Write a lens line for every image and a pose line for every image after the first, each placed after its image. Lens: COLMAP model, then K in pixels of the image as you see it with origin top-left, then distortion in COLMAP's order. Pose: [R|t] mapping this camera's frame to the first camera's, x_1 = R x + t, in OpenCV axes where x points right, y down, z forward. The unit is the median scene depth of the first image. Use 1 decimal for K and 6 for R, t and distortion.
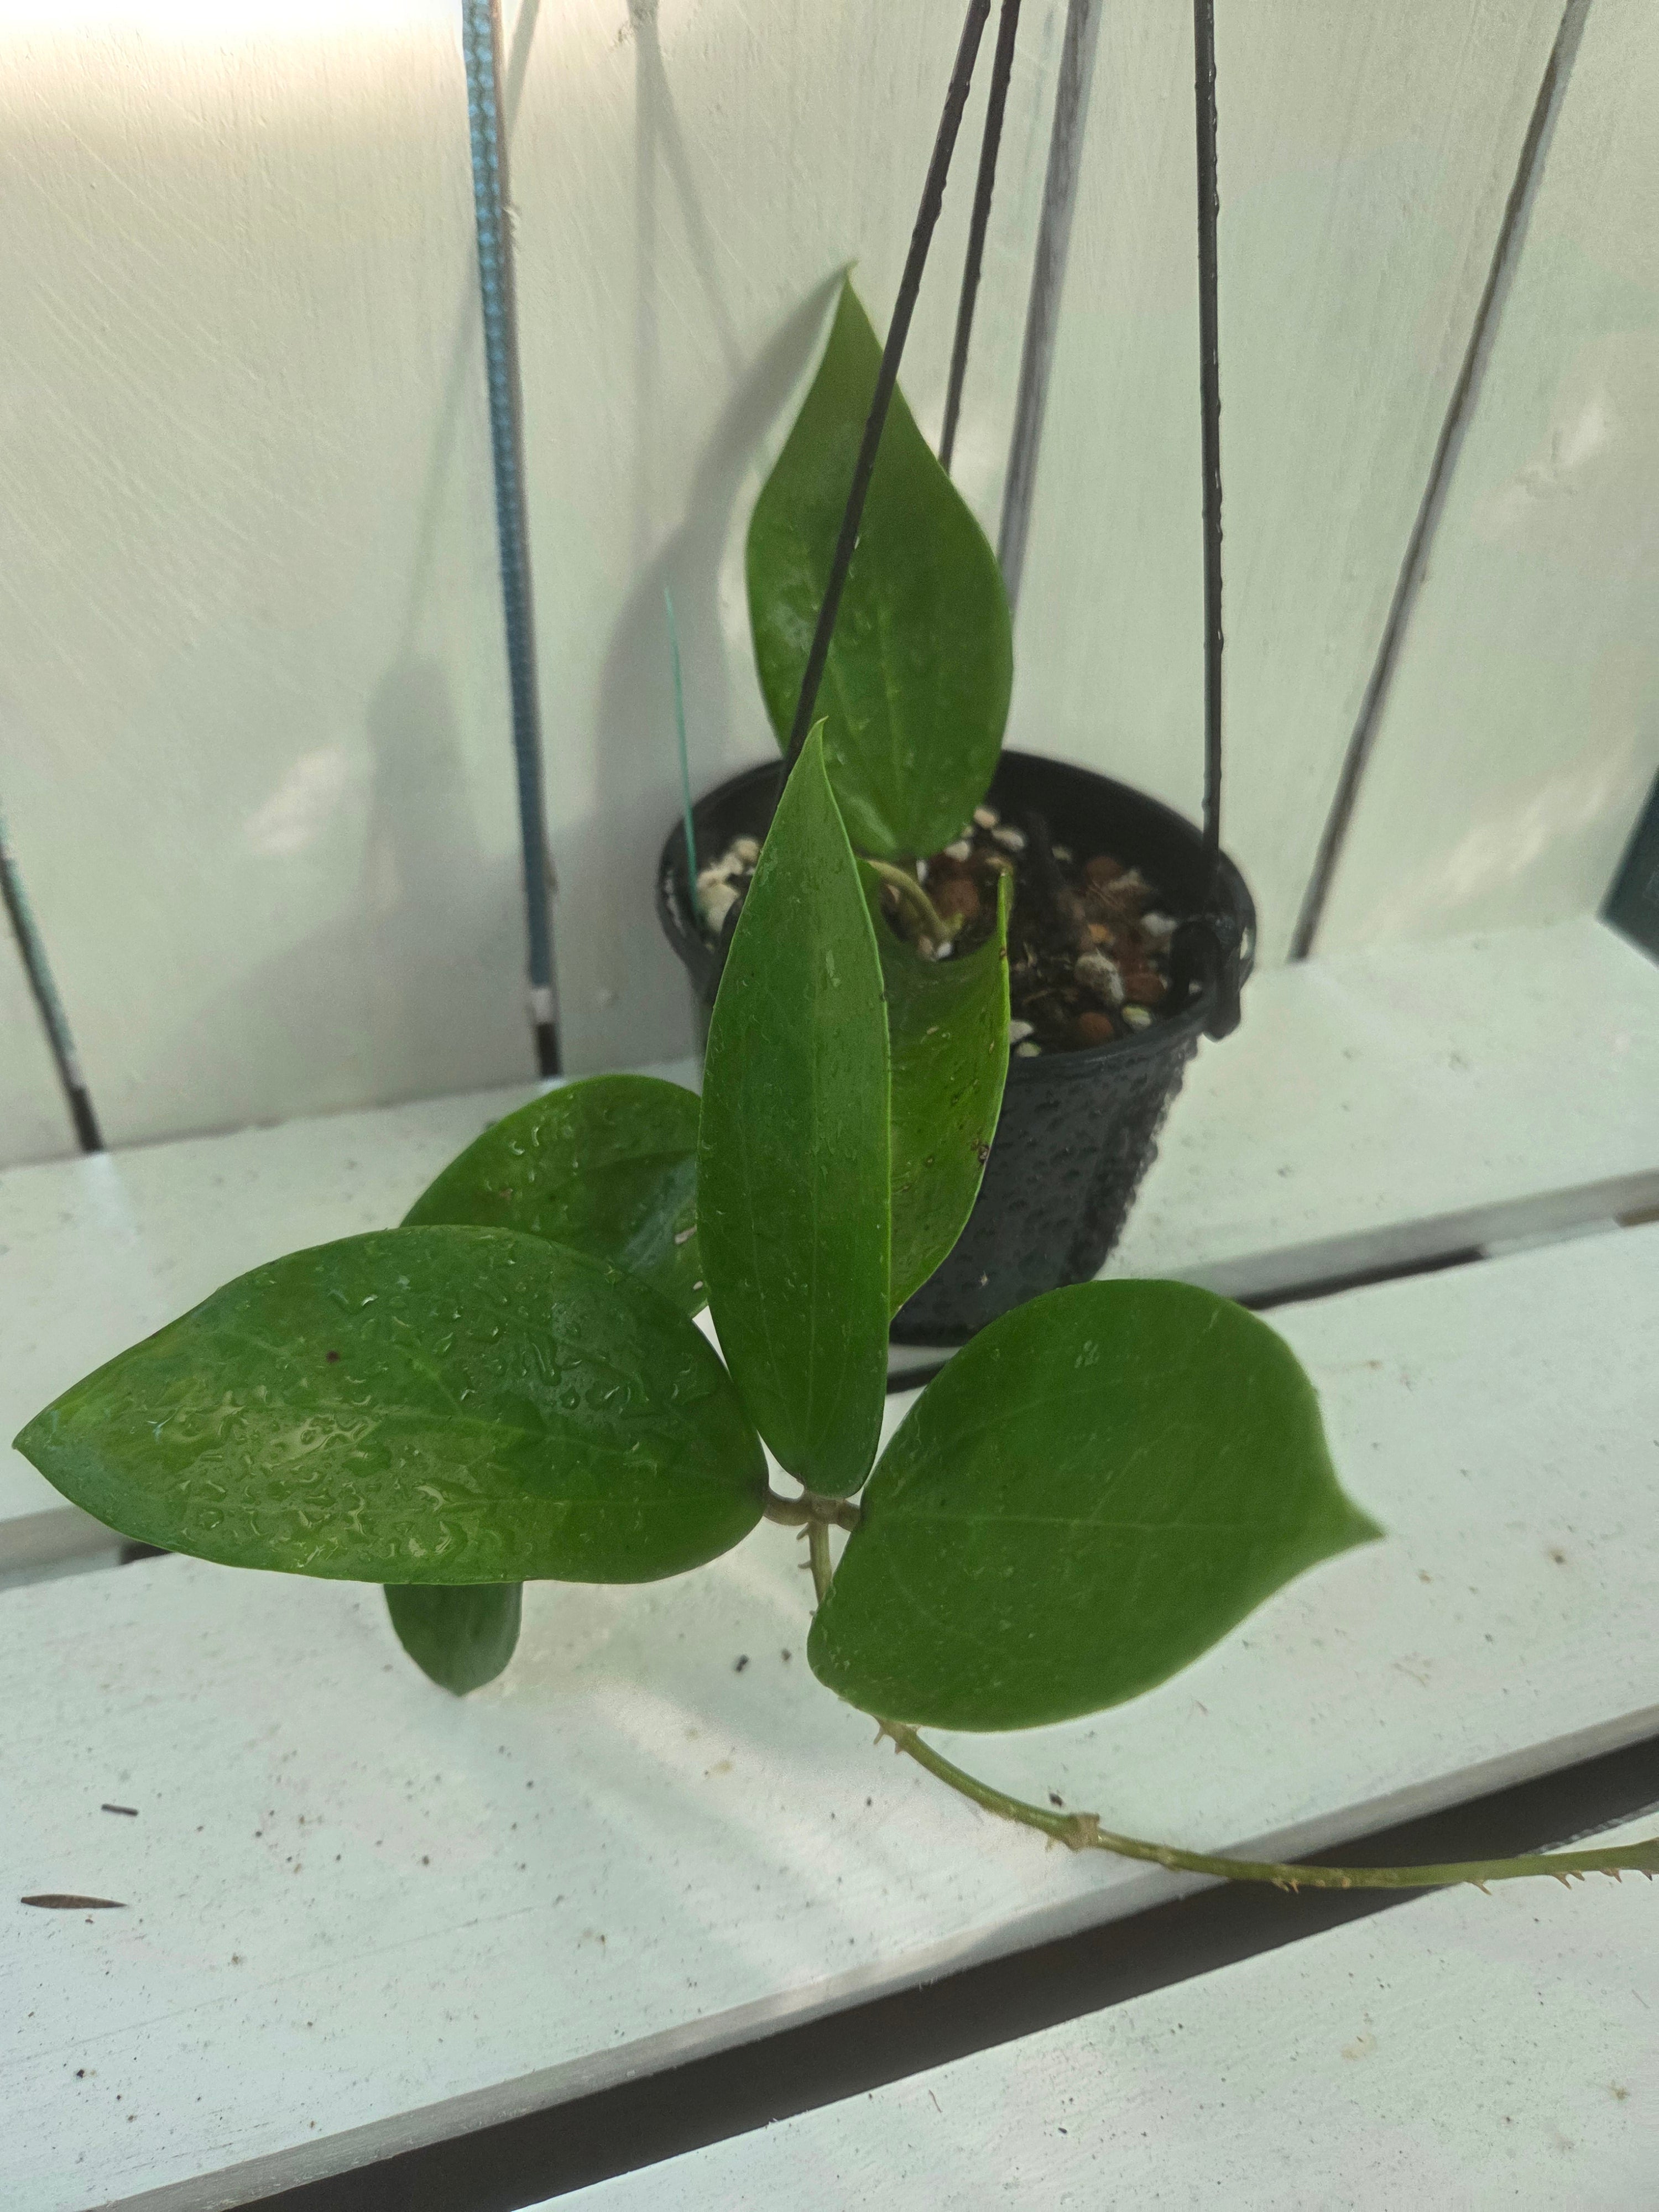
lens RADIAL K [[1573.8, 0, 817.0], [0, 1573.8, 1096.7], [0, 0, 1]] dist [0.035390, -0.054895]
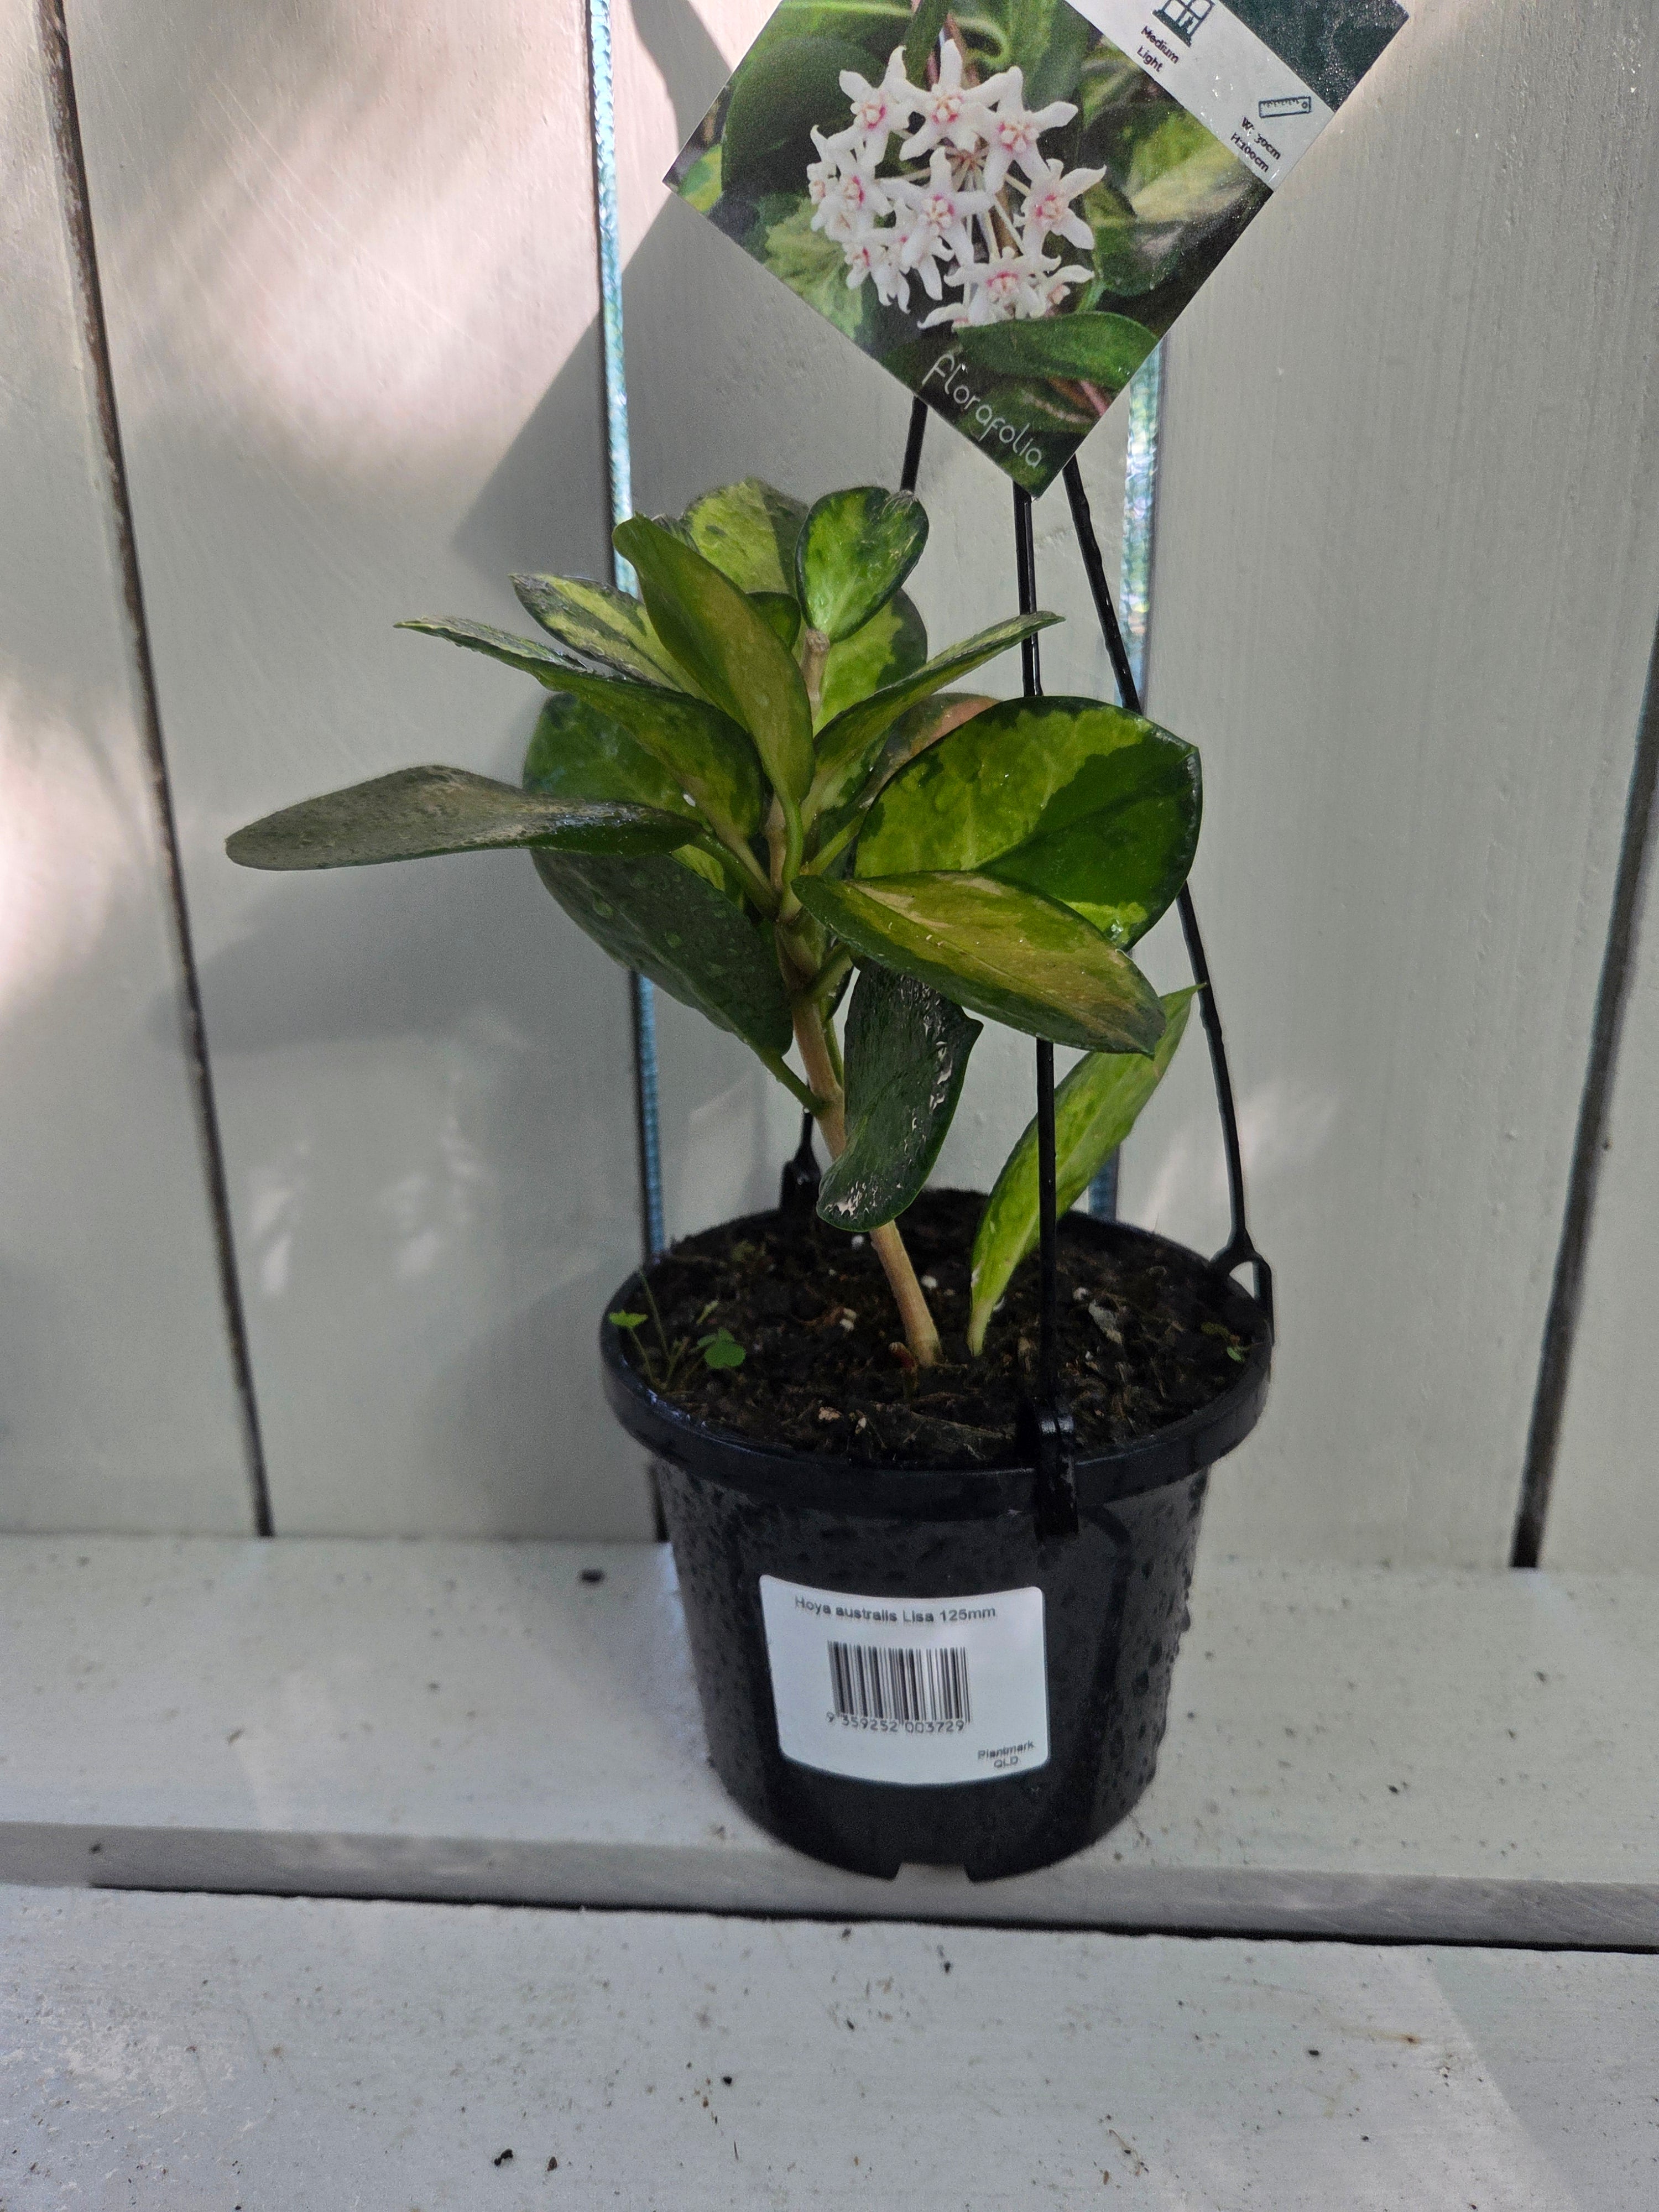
lens RADIAL K [[1573.8, 0, 822.1], [0, 1573.8, 1115.6], [0, 0, 1]] dist [0.035390, -0.054895]
pose [[0.927075, 0.057593, -0.370426, 0.400049], [-0.187843, 0.926496, -0.326069, 0.061297], [0.324418, 0.371872, 0.869749, 0.046468]]
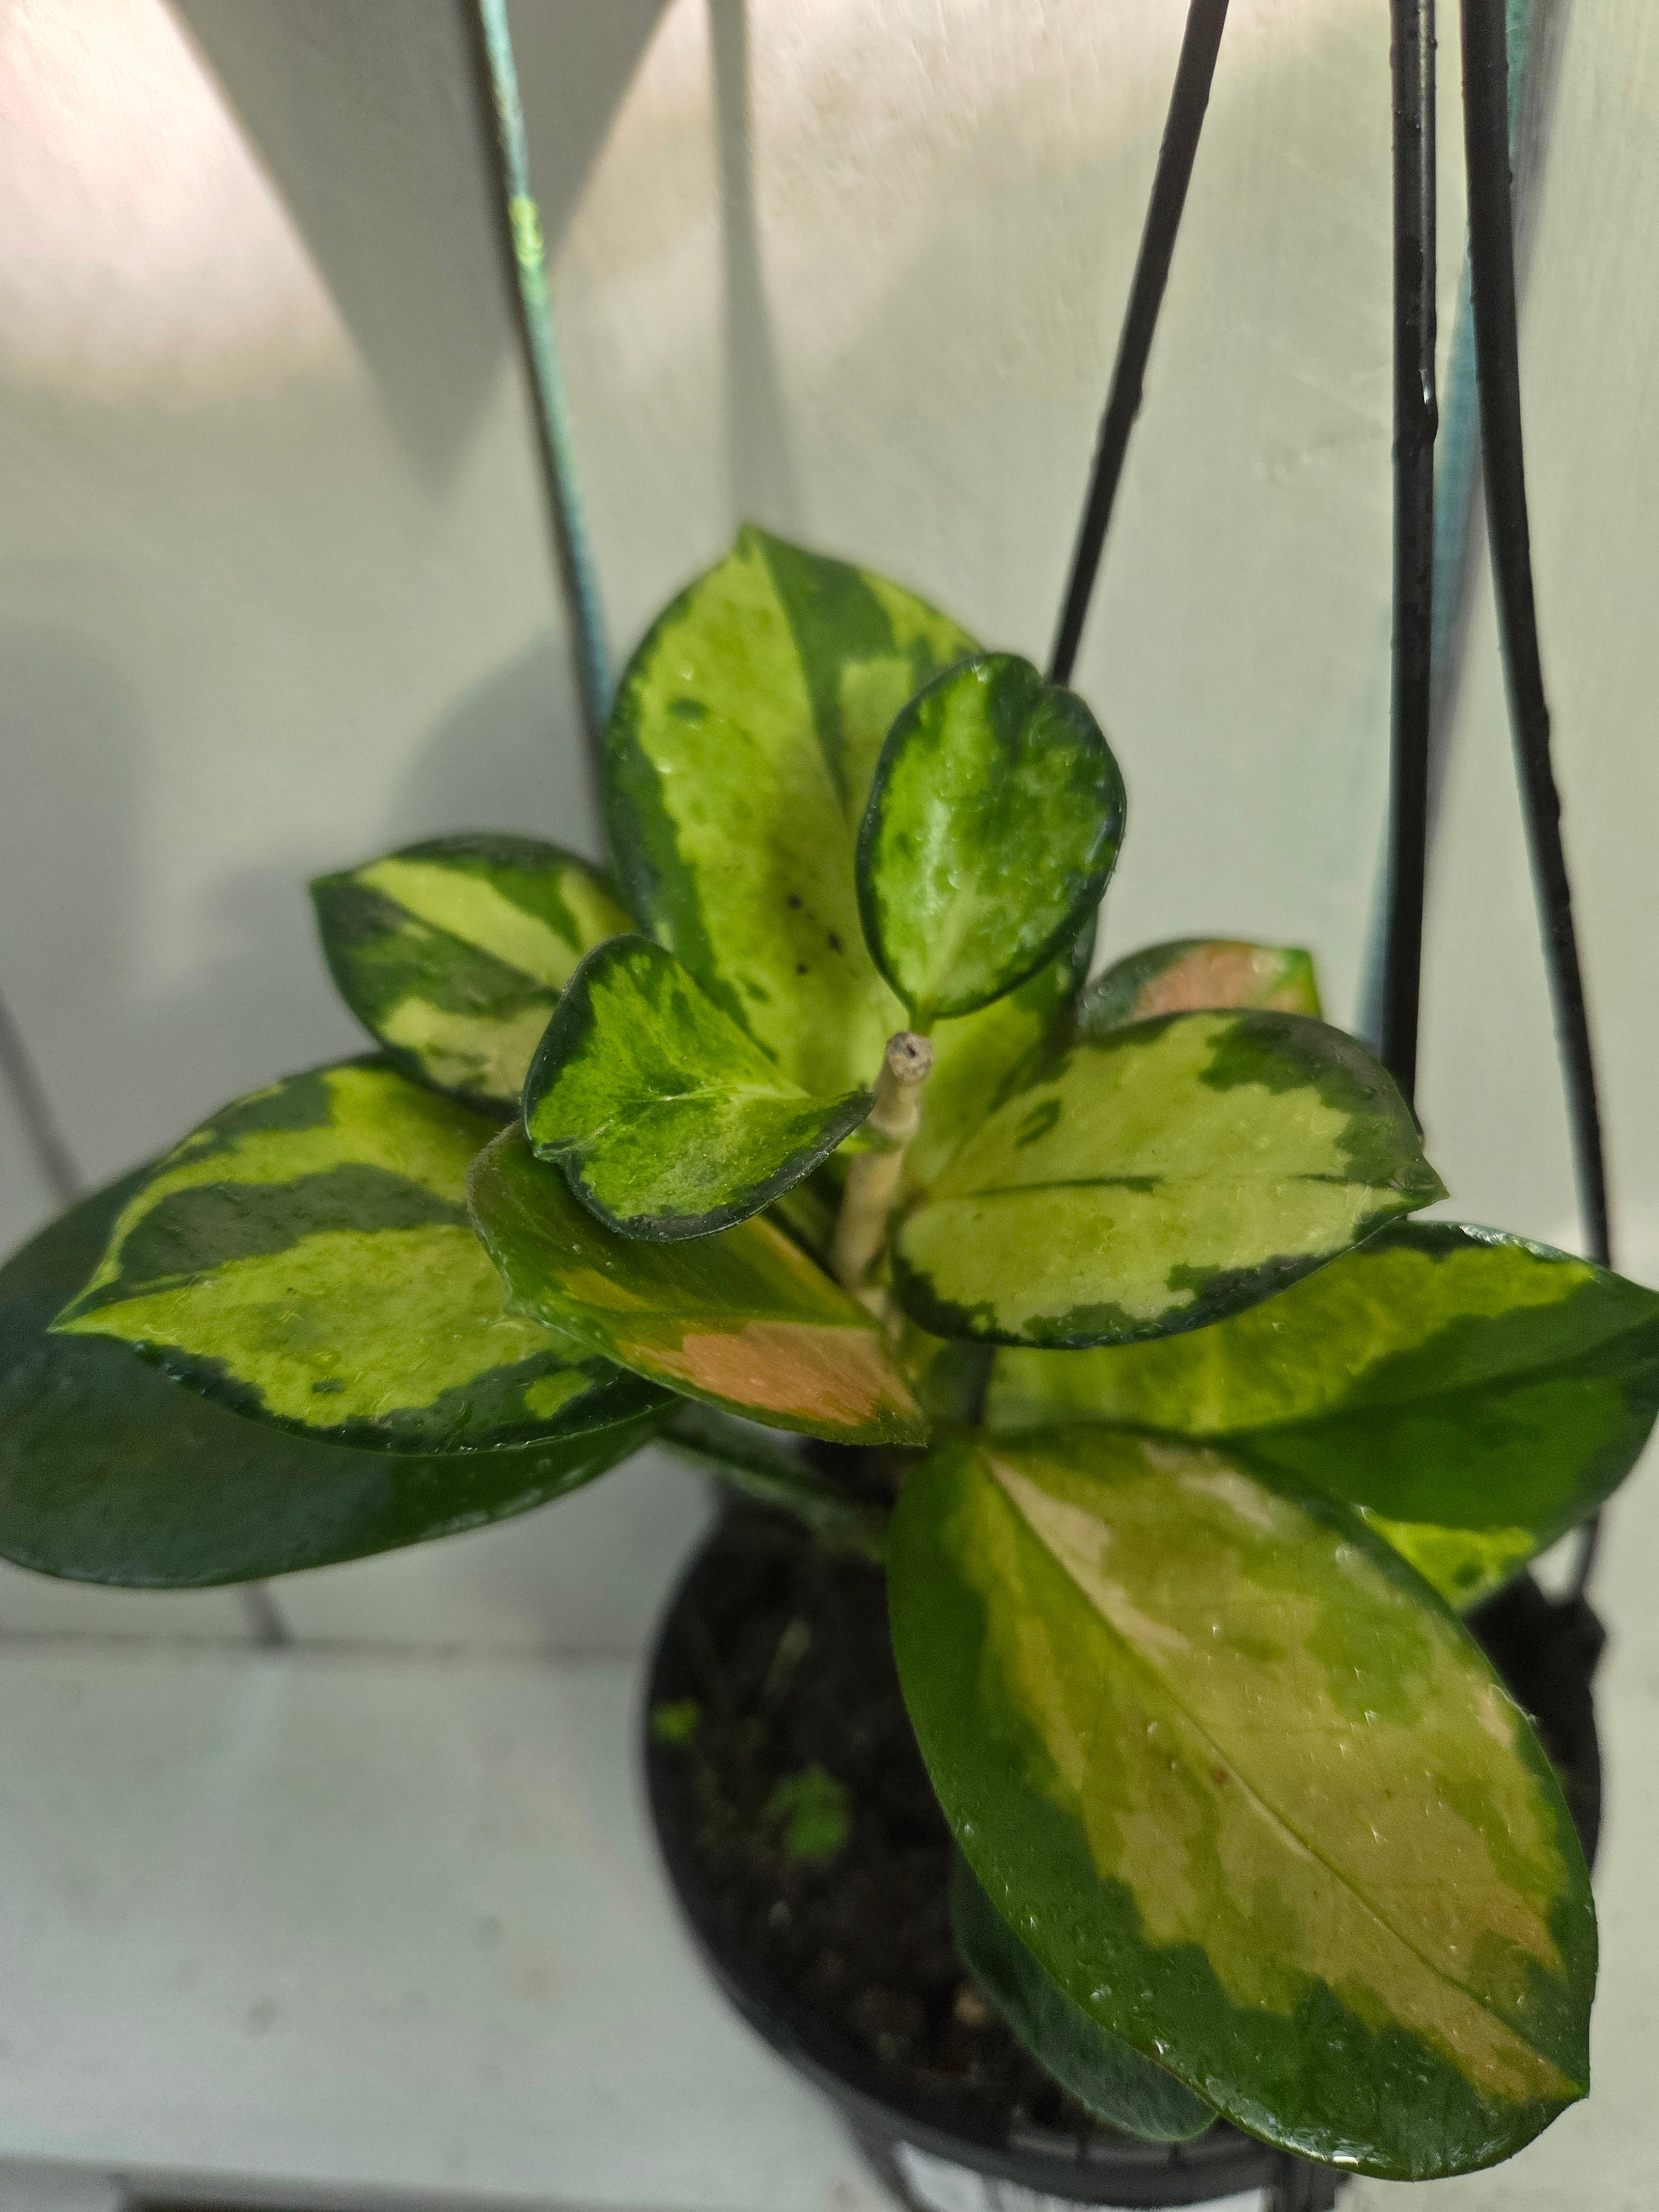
lens RADIAL K [[1647.3, 0, 798.8], [0, 1647.3, 1136.4], [0, 0, 1]] dist [-0.025004, -0.019726]
pose [[0.909766, 0.137738, -0.391604, 0.218604], [-0.135242, 0.990226, 0.034098, -0.443591], [0.392473, 0.021940, 0.919502, 0.267890]]
